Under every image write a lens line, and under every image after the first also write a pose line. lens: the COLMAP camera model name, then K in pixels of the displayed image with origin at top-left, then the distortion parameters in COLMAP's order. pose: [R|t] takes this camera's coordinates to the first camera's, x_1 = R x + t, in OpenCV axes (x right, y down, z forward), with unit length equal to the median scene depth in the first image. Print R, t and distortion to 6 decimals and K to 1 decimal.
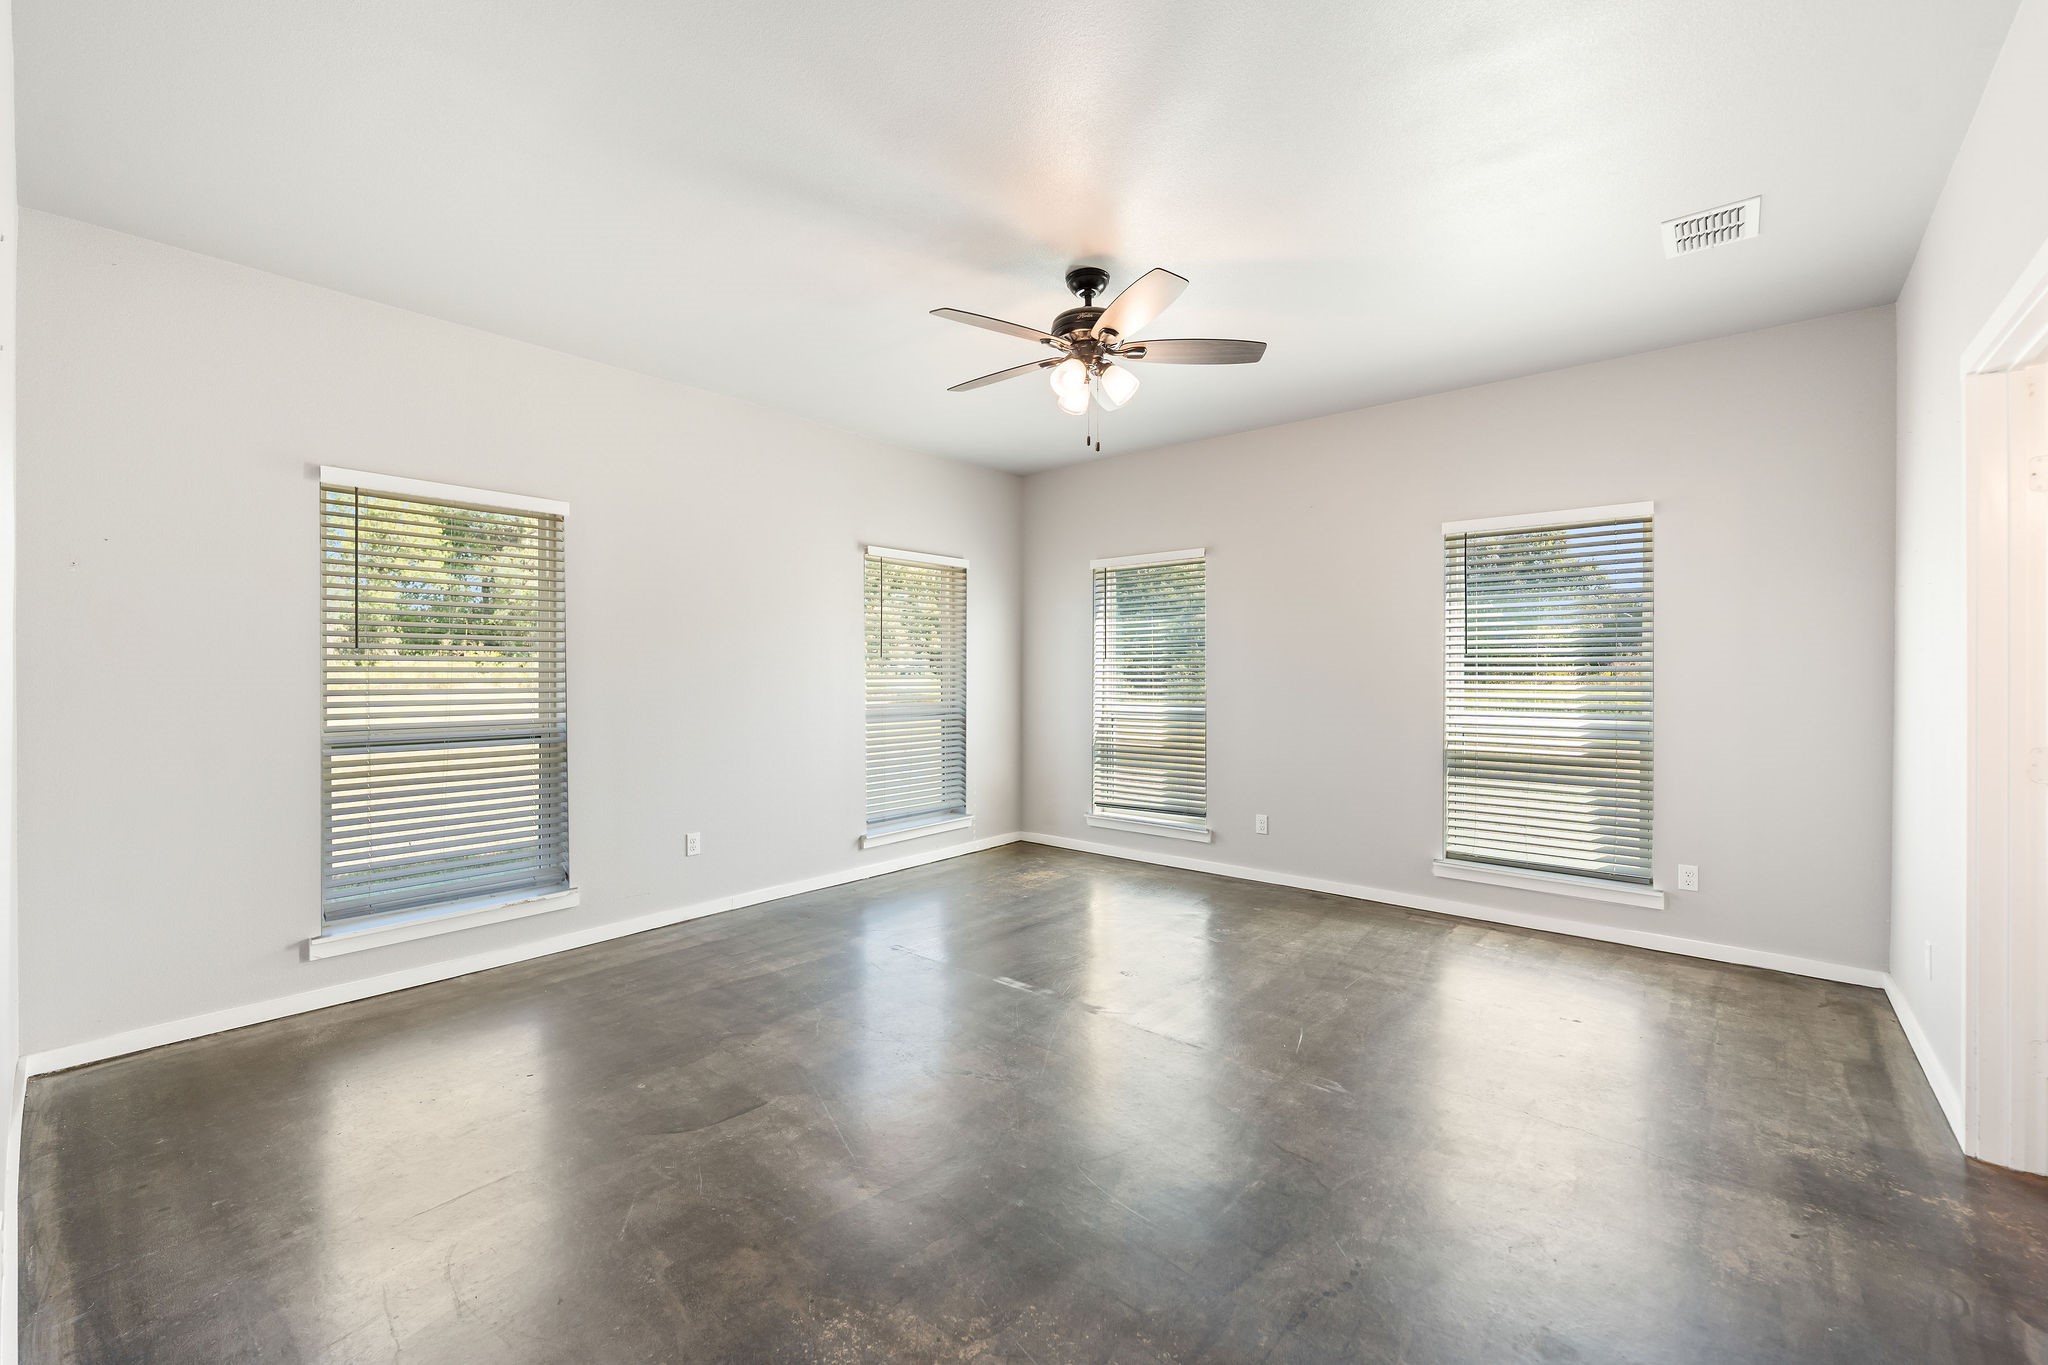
lens RADIAL K [[818.9, 0, 1030.3], [0, 818.9, 676.8], [0, 0, 1]] dist [-0.000183, -0.000140]
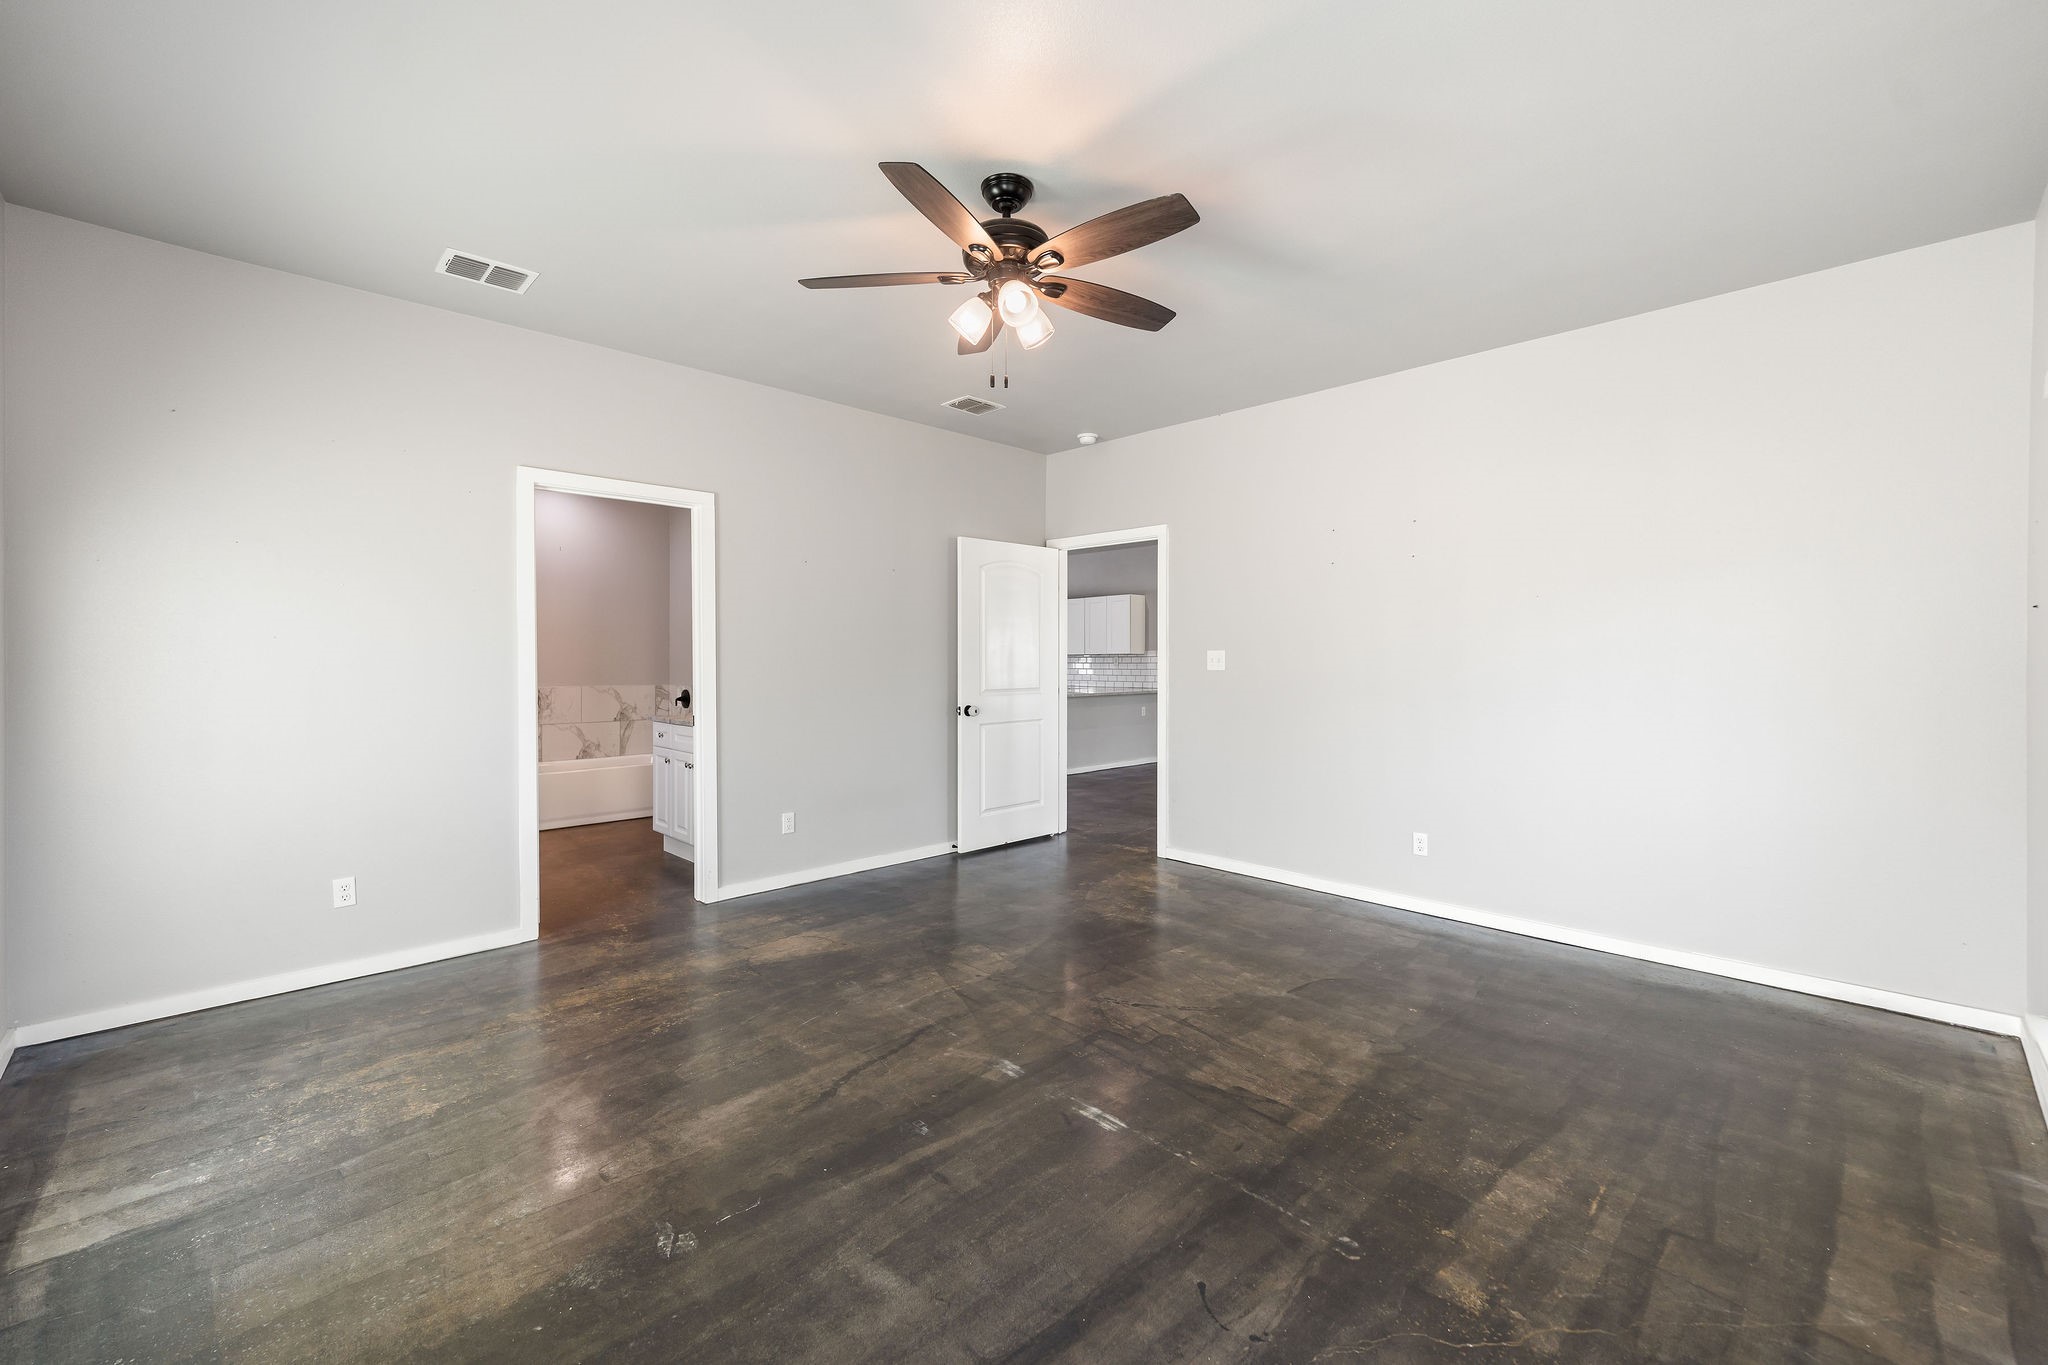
lens RADIAL K [[818.9, 0, 1030.3], [0, 818.9, 676.8], [0, 0, 1]] dist [-0.000183, -0.000140]
pose [[-0.994812, -0.001891, 0.101710, -0.032084], [0.001555, 0.999428, 0.033784, -0.010624], [-0.101716, 0.033767, -0.994240, 1.489200]]
